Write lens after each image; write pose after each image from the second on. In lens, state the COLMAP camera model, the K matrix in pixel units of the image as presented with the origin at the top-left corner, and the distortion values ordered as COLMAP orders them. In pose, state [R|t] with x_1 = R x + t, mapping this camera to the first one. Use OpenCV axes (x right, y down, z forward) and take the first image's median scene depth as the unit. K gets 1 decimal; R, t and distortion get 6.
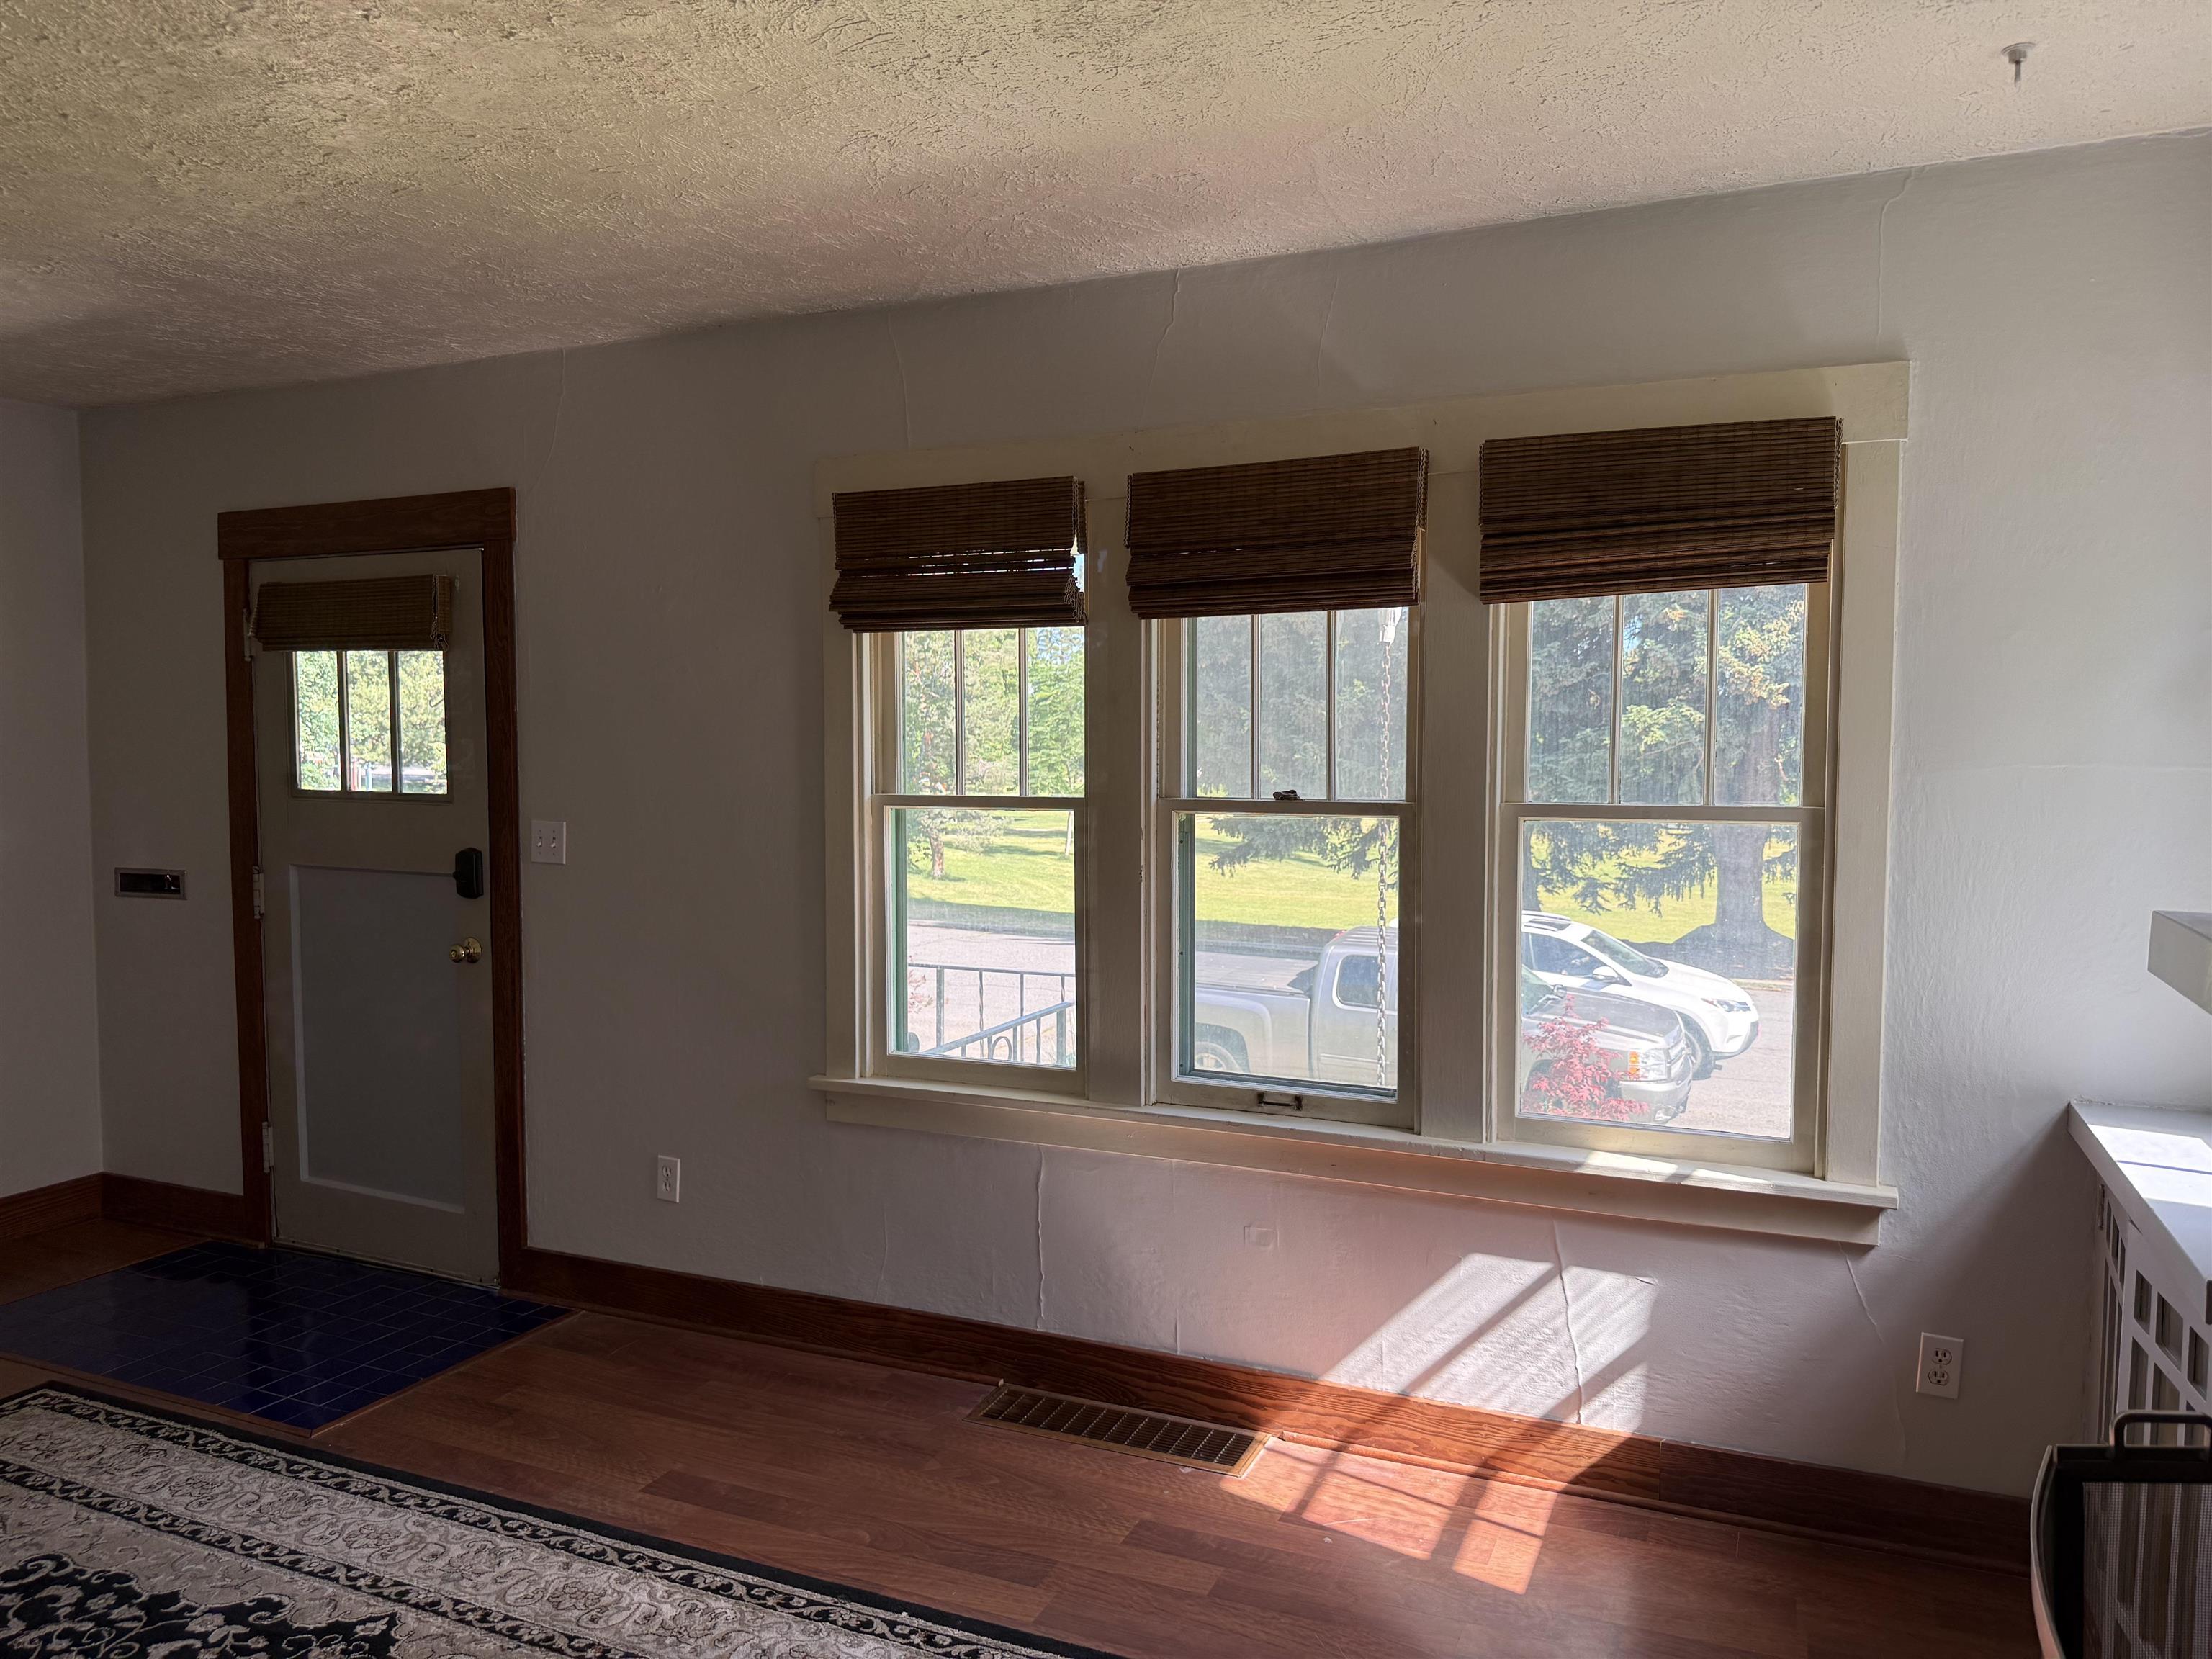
lens RADIAL K [[1579.9, 0, 1106.0], [0, 1579.9, 829.5], [0, 0, 1]] dist [0.083793, -0.108271]
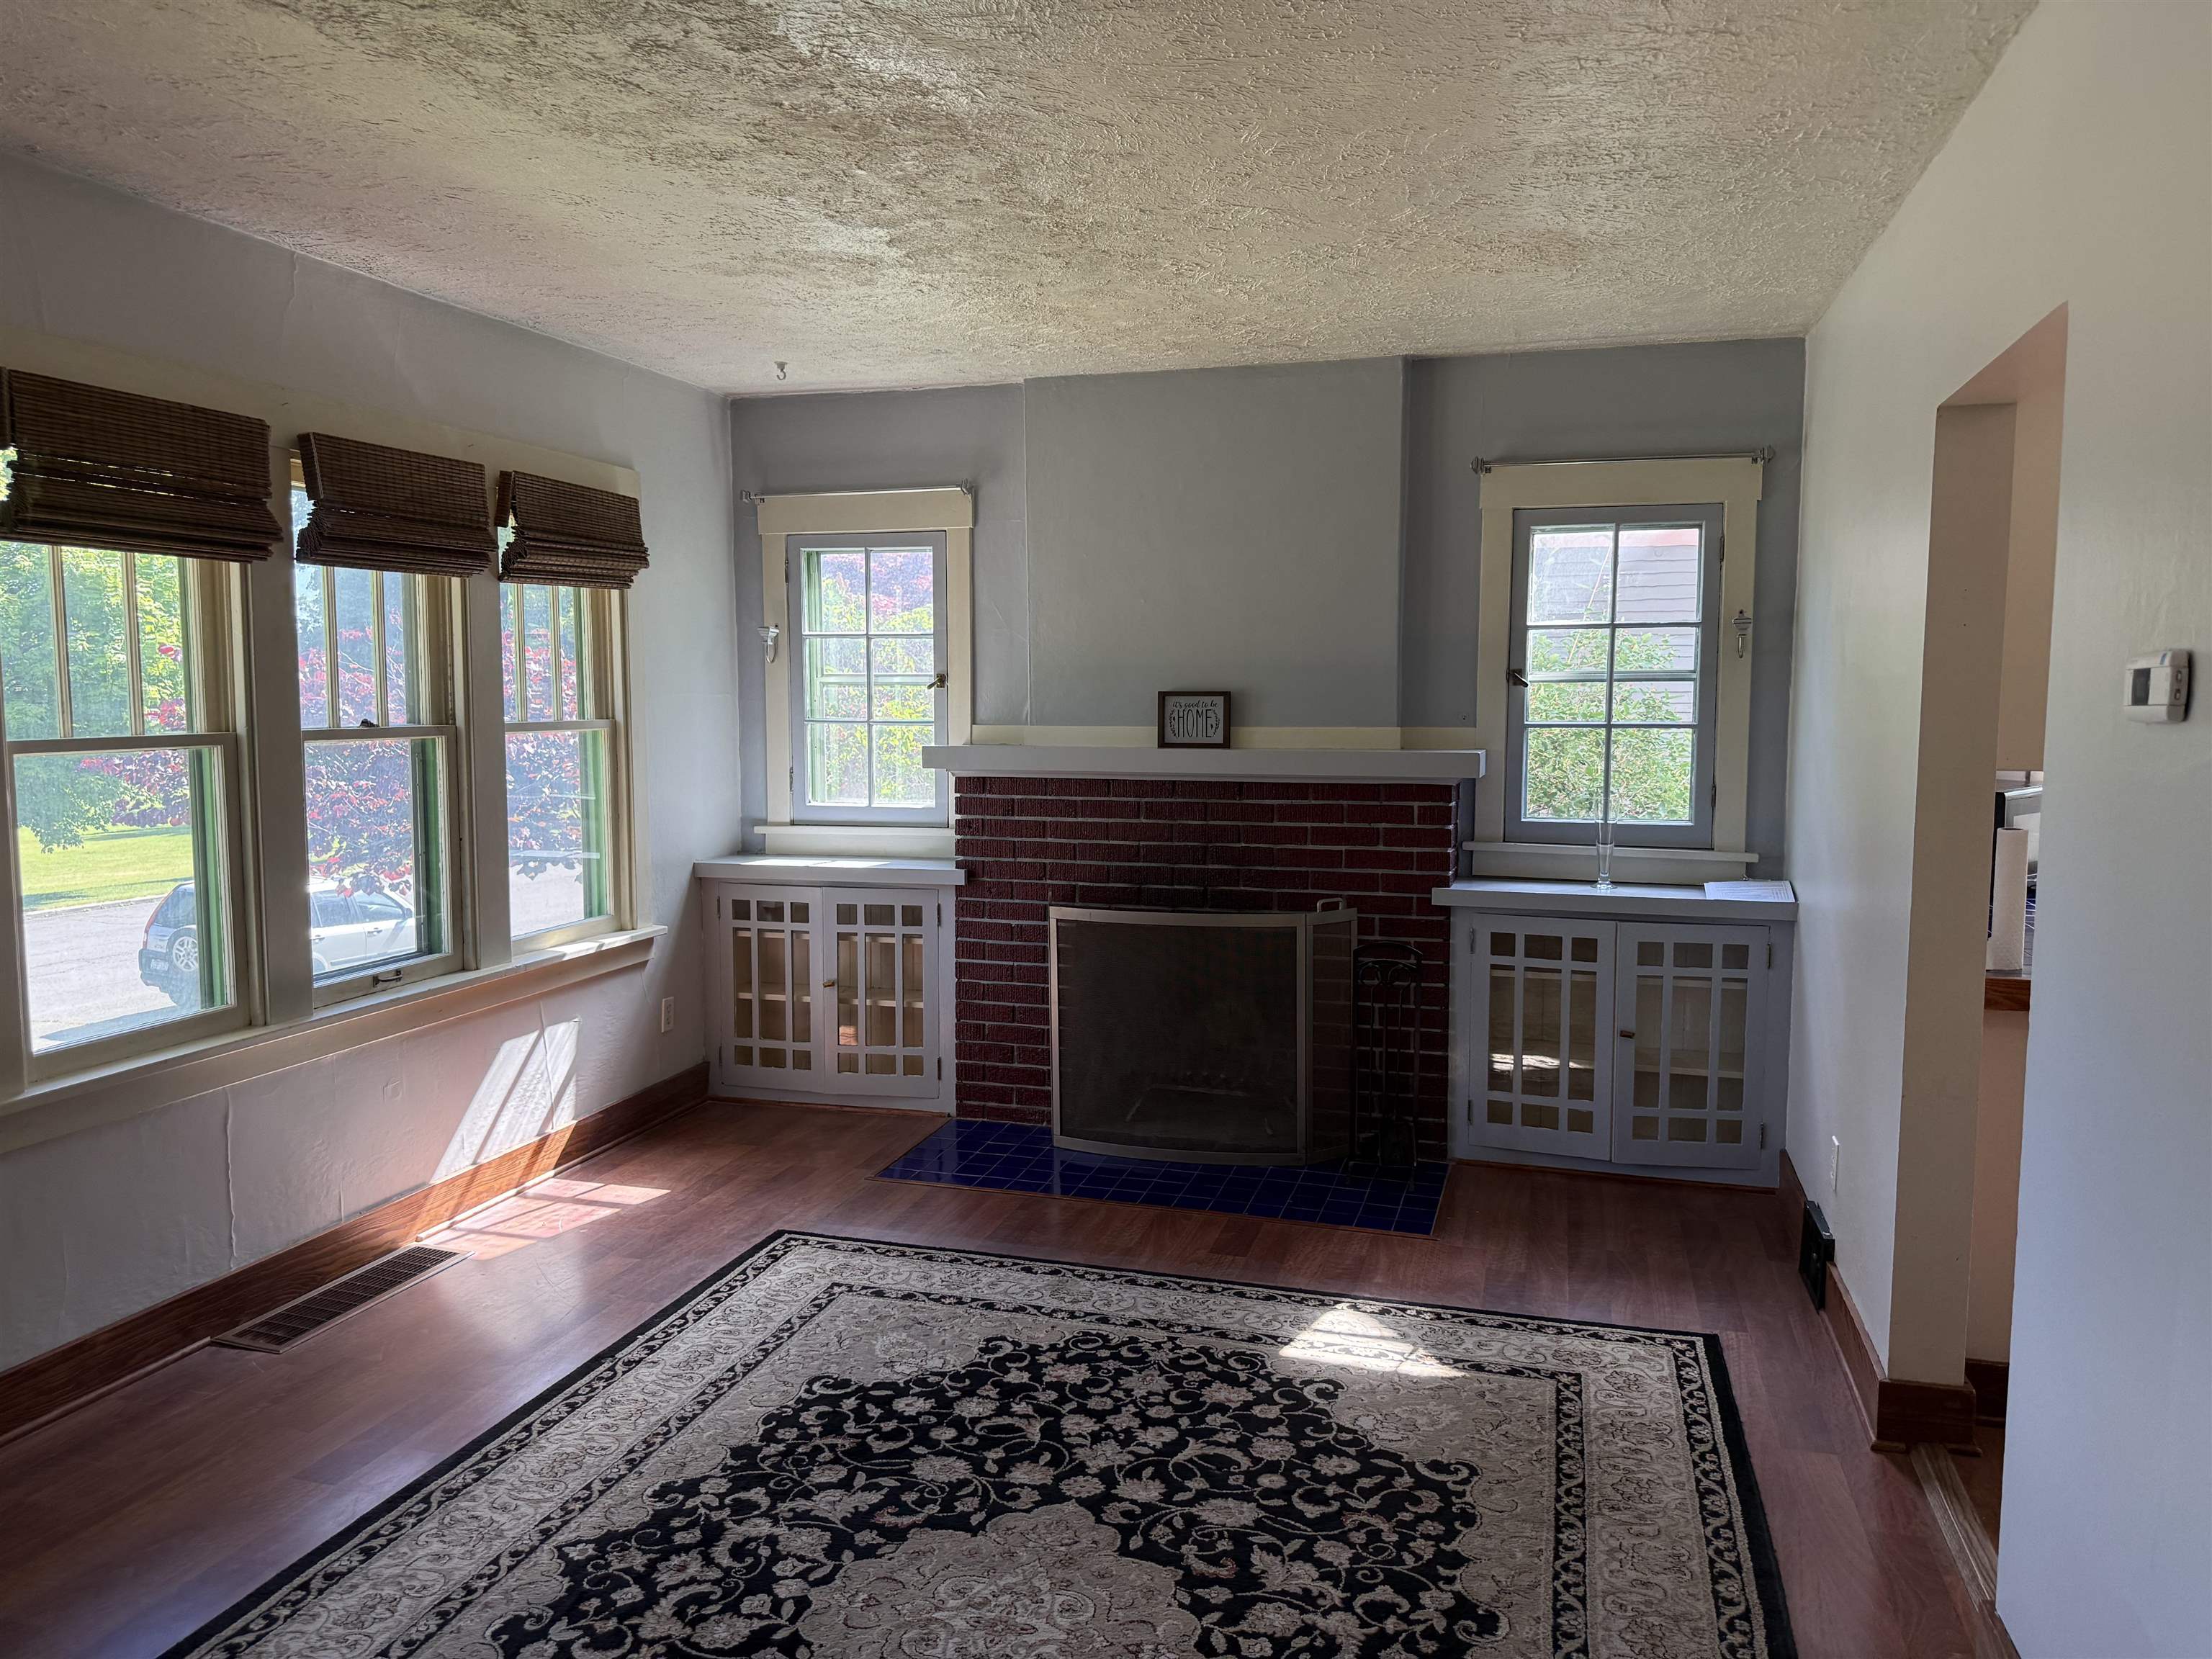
lens RADIAL K [[1484.1, 0, 1106.0], [0, 1484.1, 829.5], [0, 0, 1]] dist [0.067056, 0.000167]
pose [[-0.120510, -0.089127, 0.988703, -1.163064], [0.066875, 0.992970, 0.097662, -0.017448], [-0.990457, 0.077889, -0.113702, 0.622926]]
